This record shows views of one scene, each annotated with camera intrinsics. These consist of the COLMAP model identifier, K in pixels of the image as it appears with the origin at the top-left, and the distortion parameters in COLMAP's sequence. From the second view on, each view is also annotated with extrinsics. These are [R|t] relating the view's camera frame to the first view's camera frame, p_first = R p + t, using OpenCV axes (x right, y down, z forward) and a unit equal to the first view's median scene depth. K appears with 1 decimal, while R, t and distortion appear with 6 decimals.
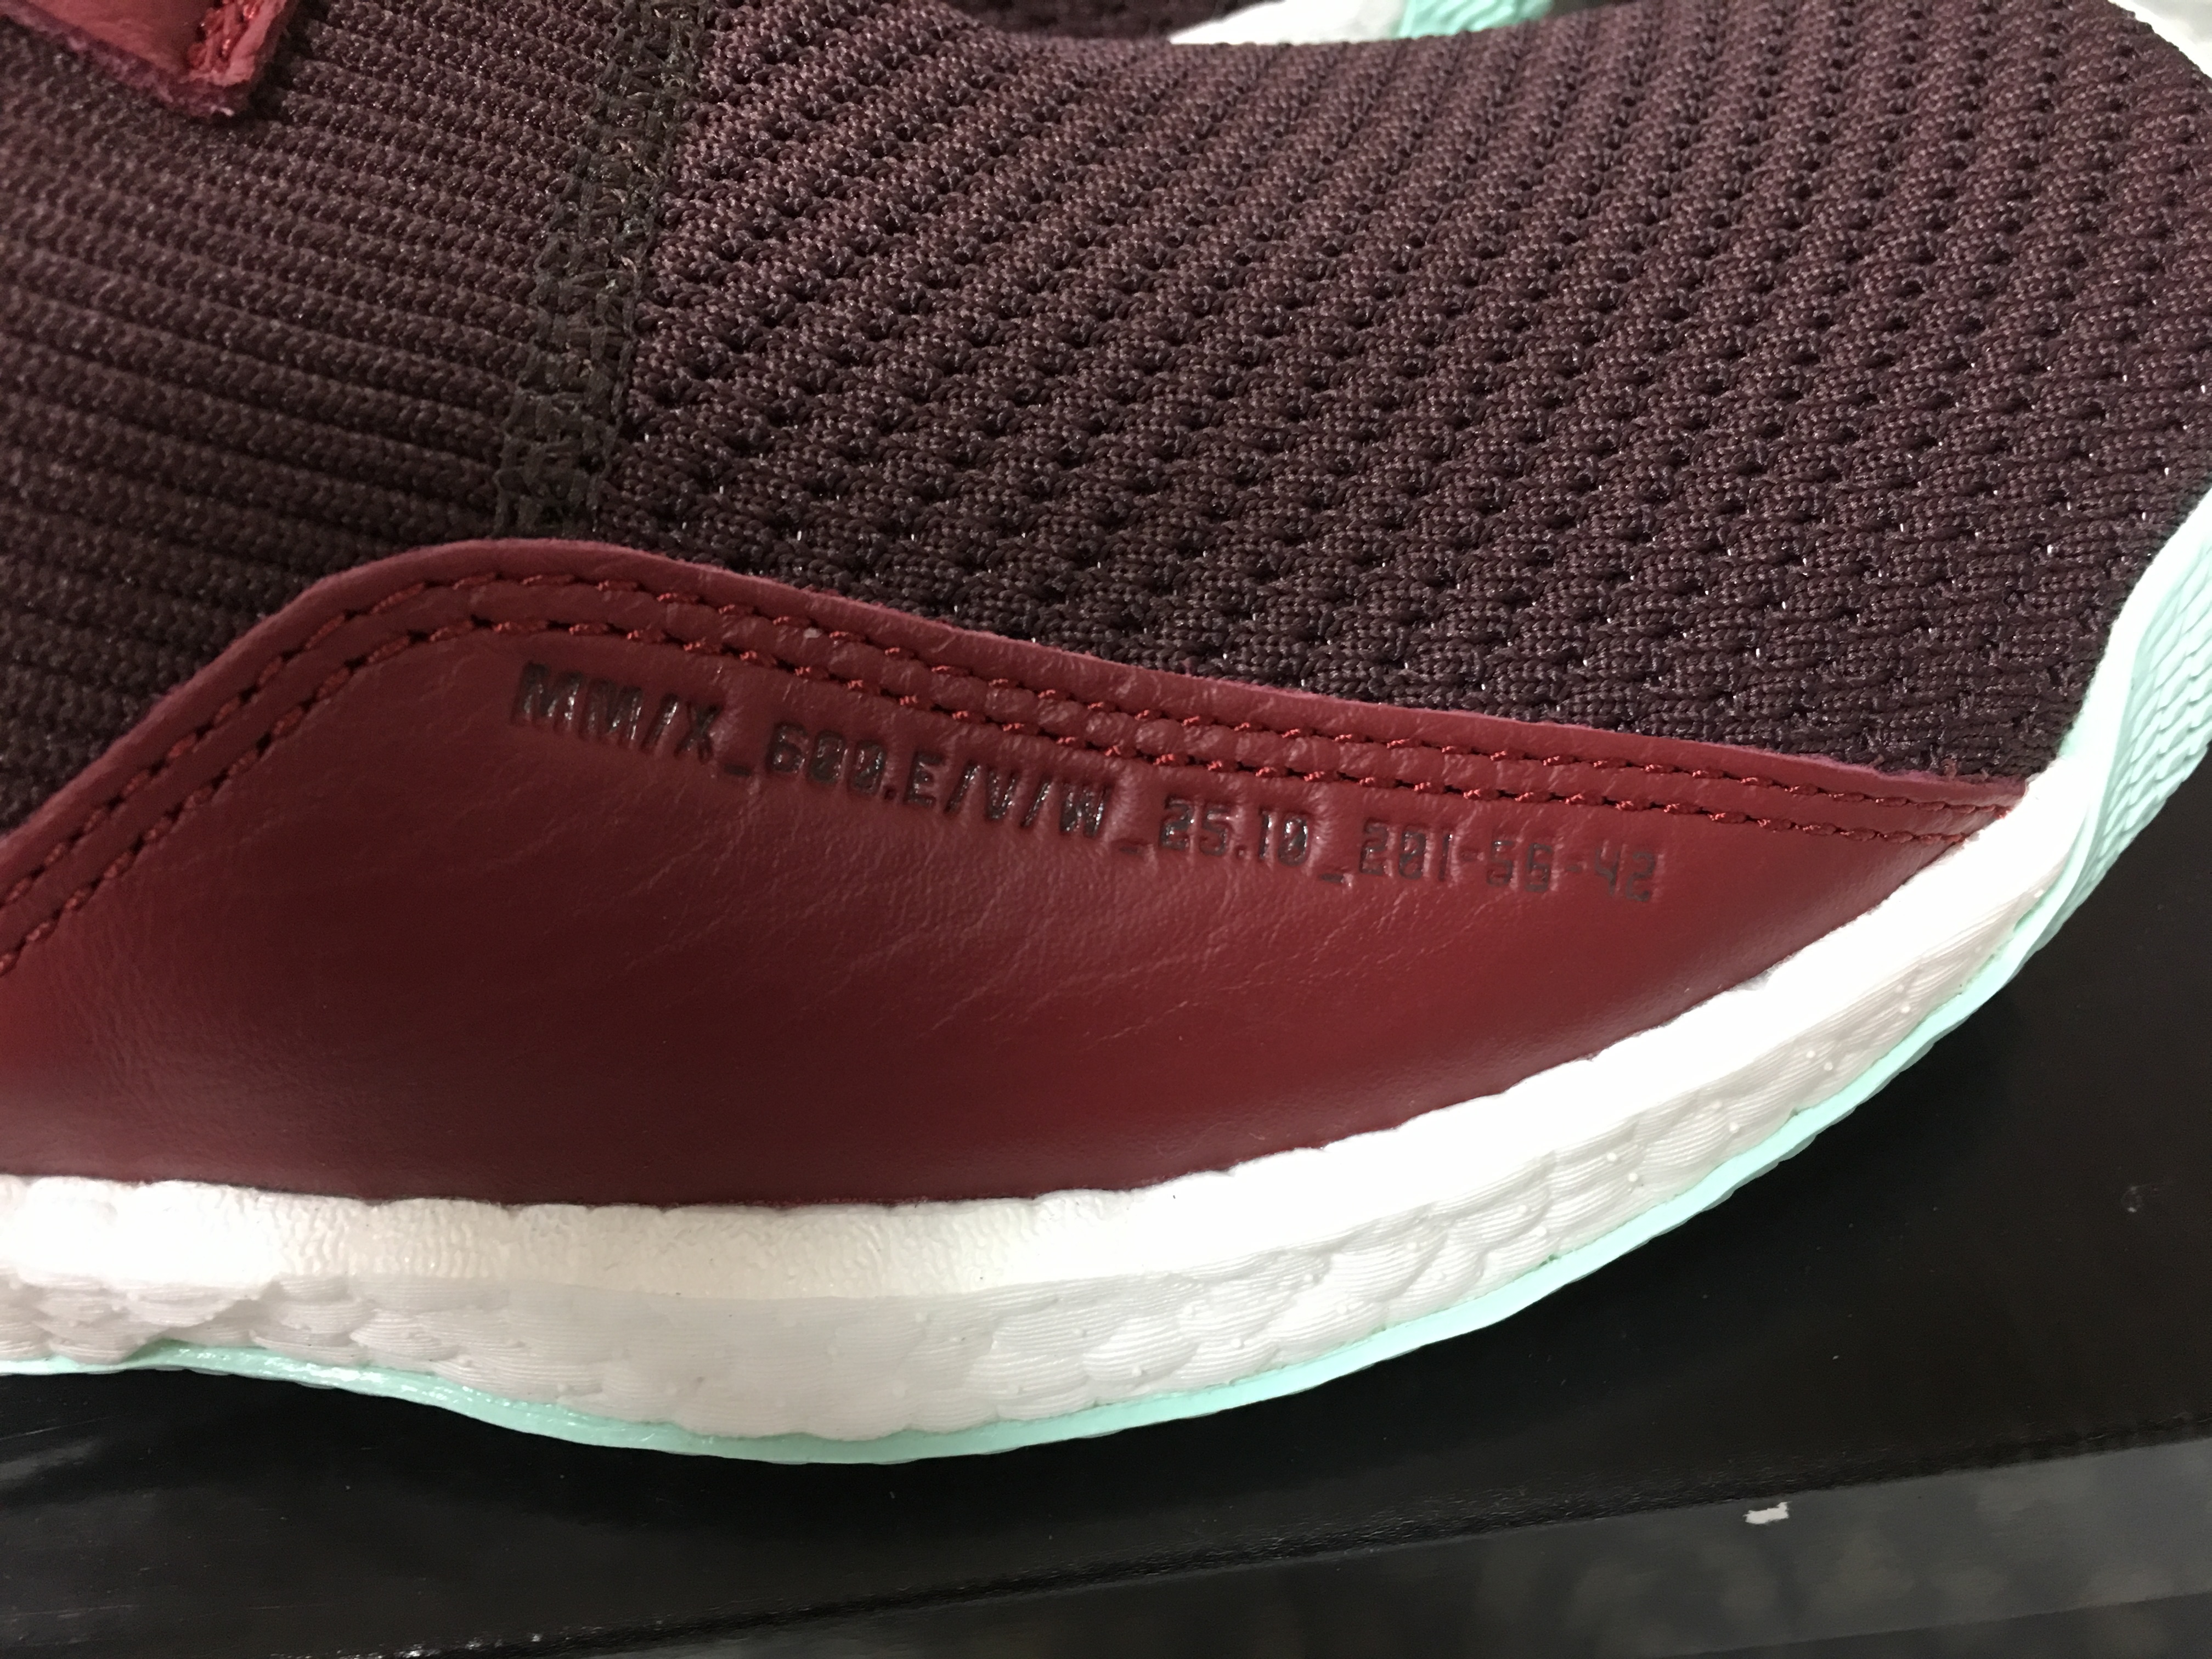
lens RADIAL K [[2003.3, 0, 1102.0], [0, 2003.3, 836.2], [0, 0, 1]] dist [0.084025, -0.160720]
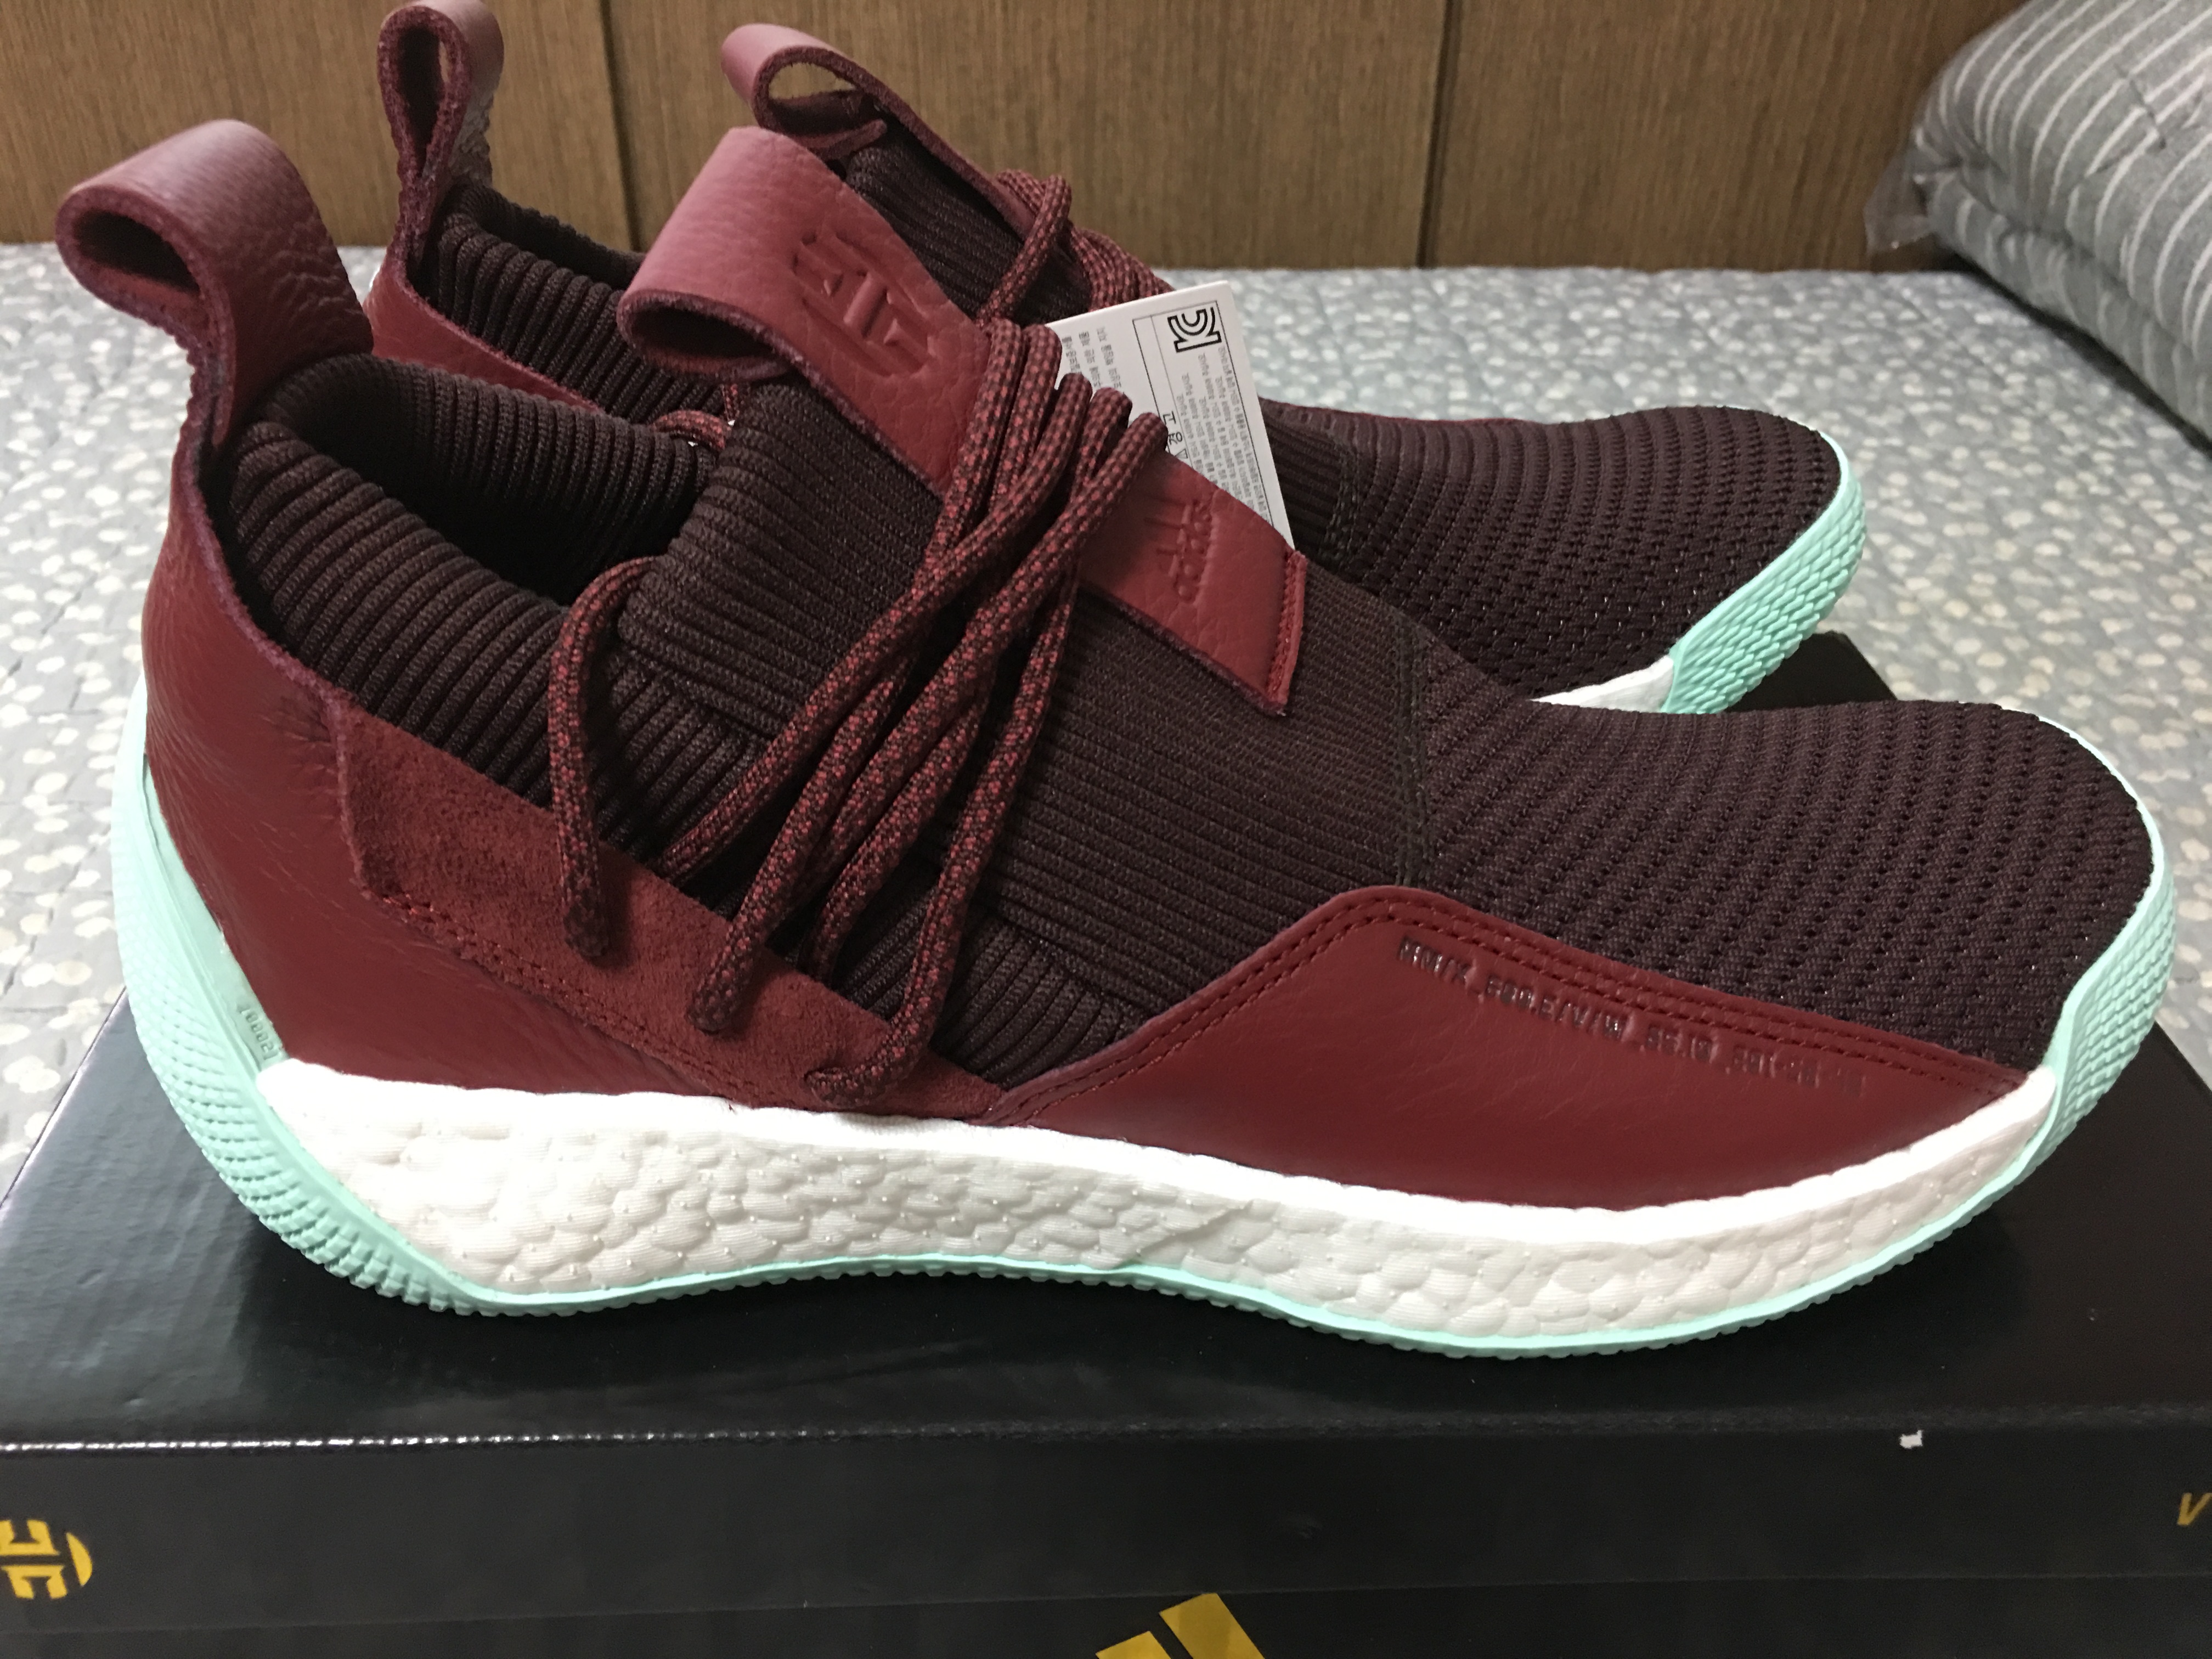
lens RADIAL K [[2003.3, 0, 1102.0], [0, 2003.3, 836.2], [0, 0, 1]] dist [0.084025, -0.160720]
pose [[0.996208, 0.085681, -0.015081, -0.514145], [-0.086530, 0.957870, -0.273856, 0.409629], [-0.009019, 0.274123, 0.961652, -1.134648]]
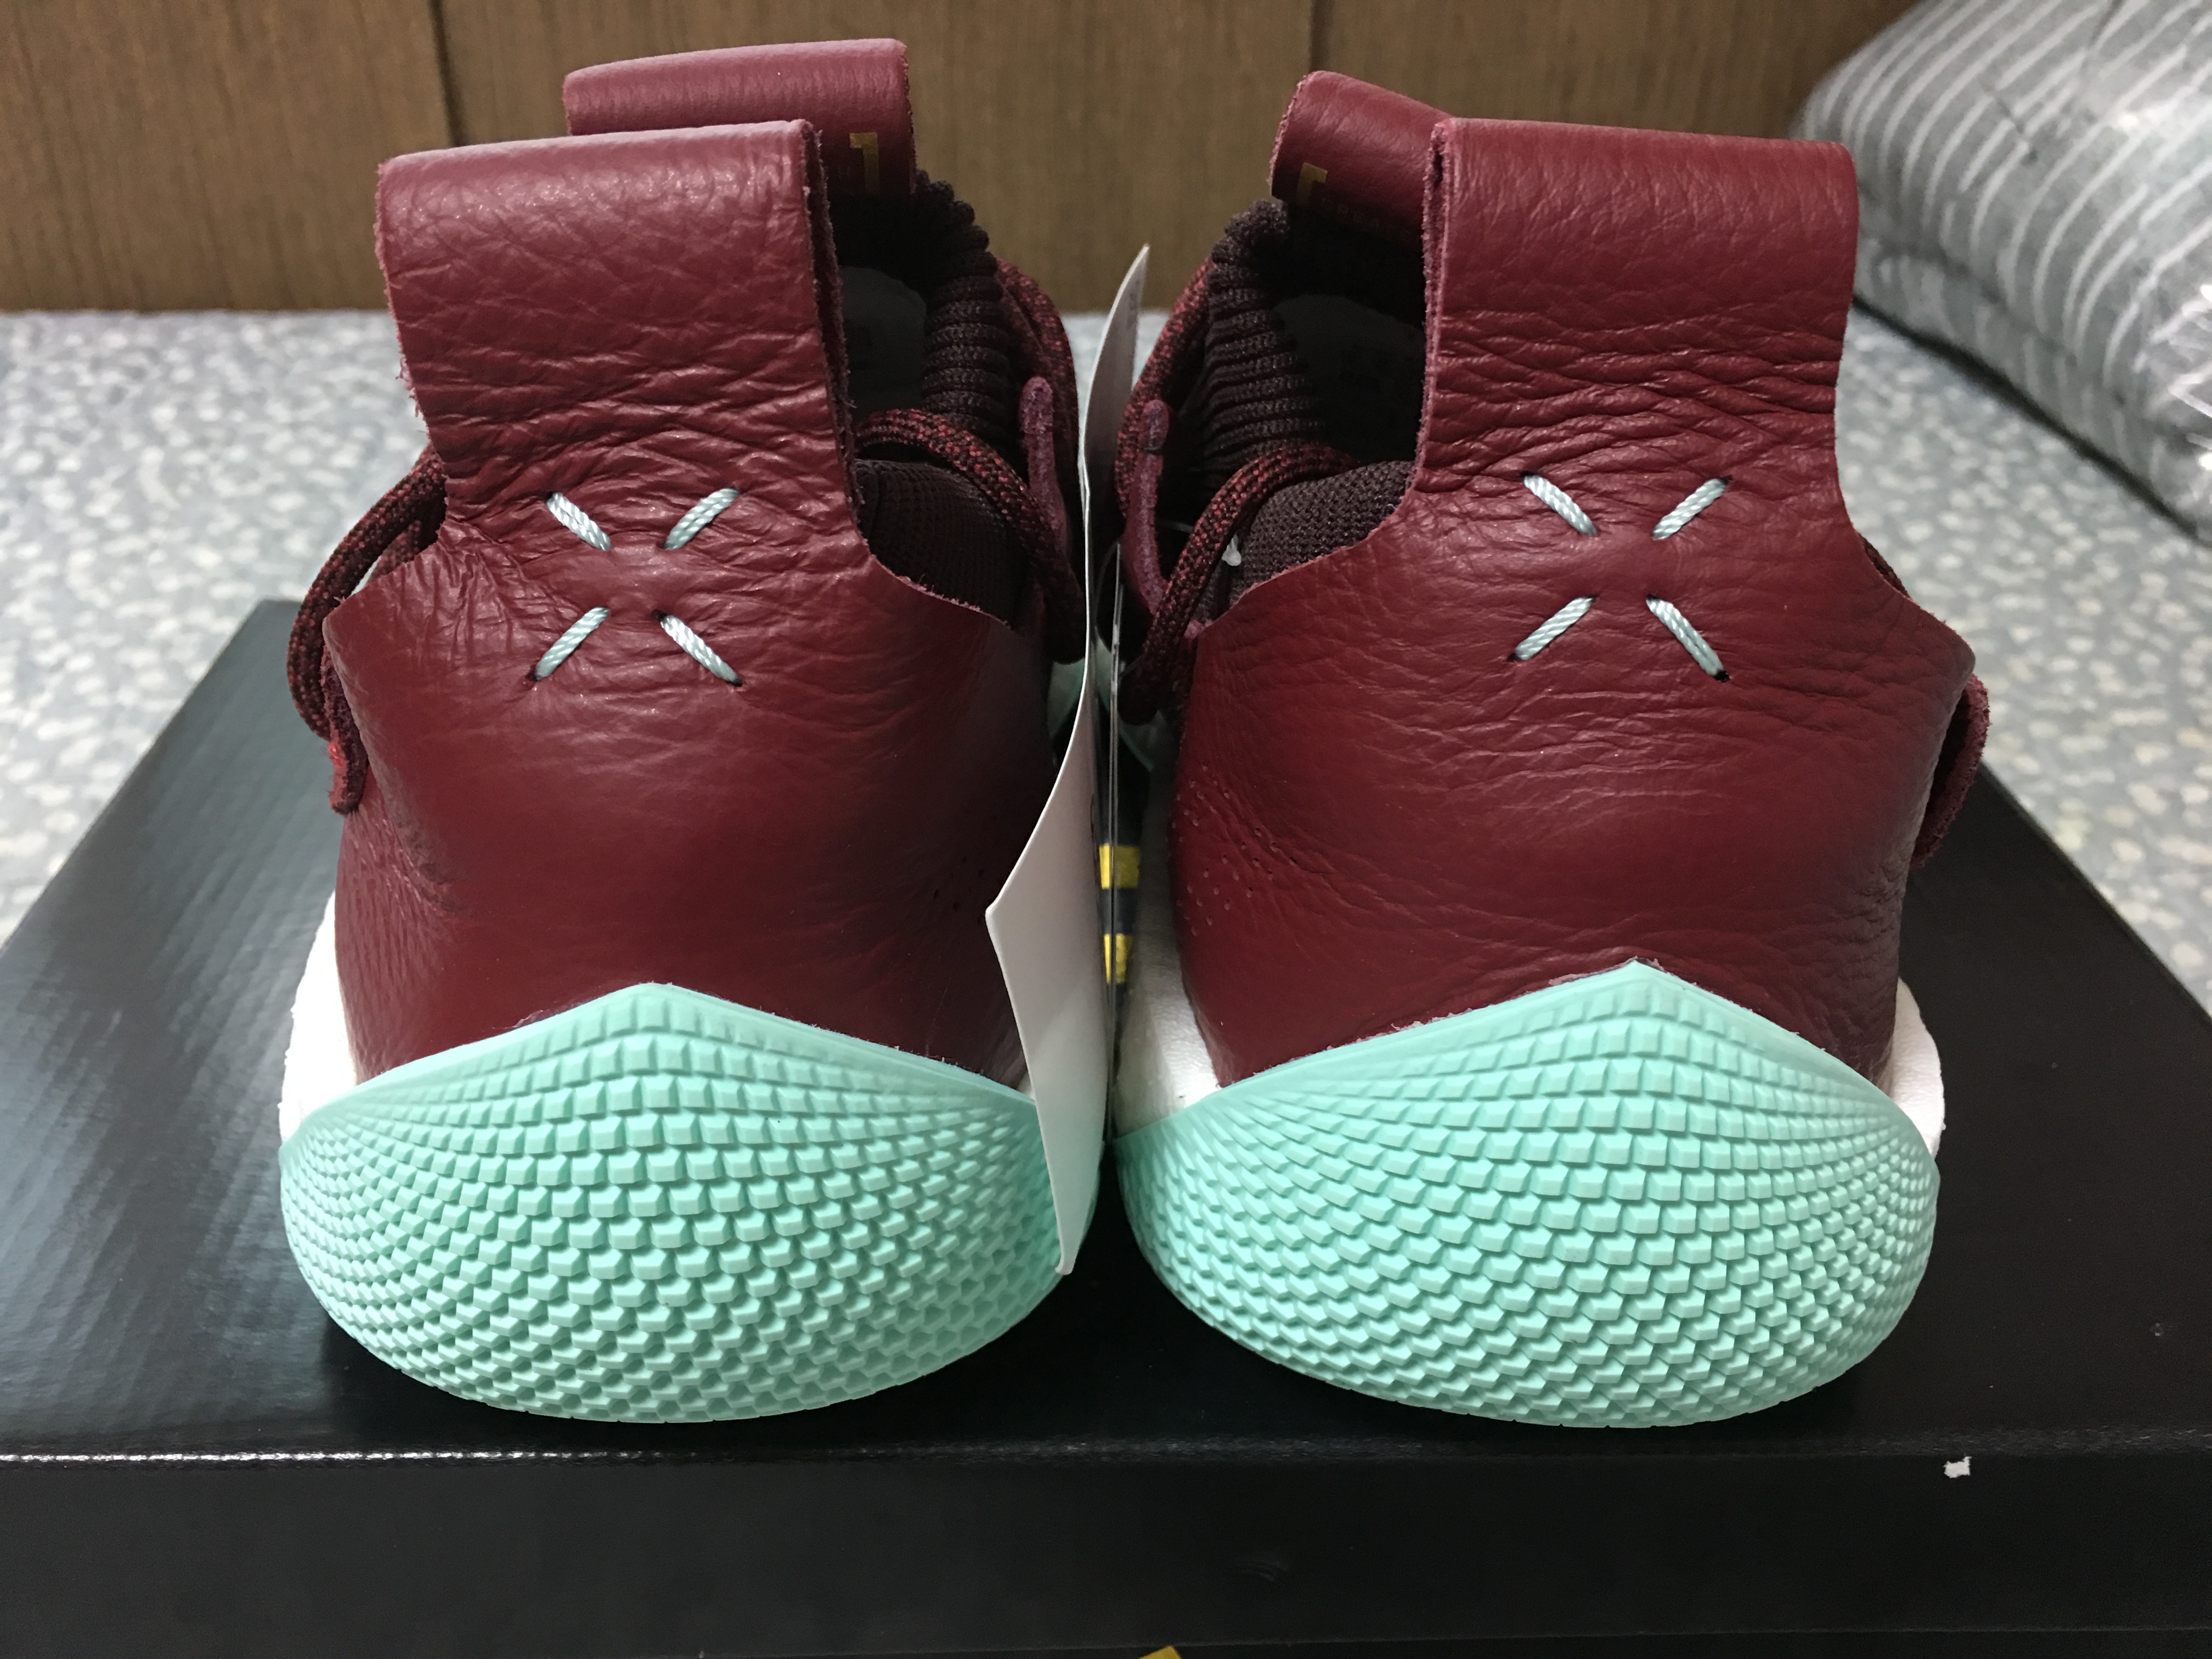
lens RADIAL K [[2003.3, 0, 1102.0], [0, 2003.3, 836.2], [0, 0, 1]] dist [0.084025, -0.160720]
pose [[0.998319, 0.047588, 0.033078, -0.503303], [-0.034363, 0.945655, -0.323352, 0.424437], [-0.046668, 0.321672, 0.945700, -0.985026]]
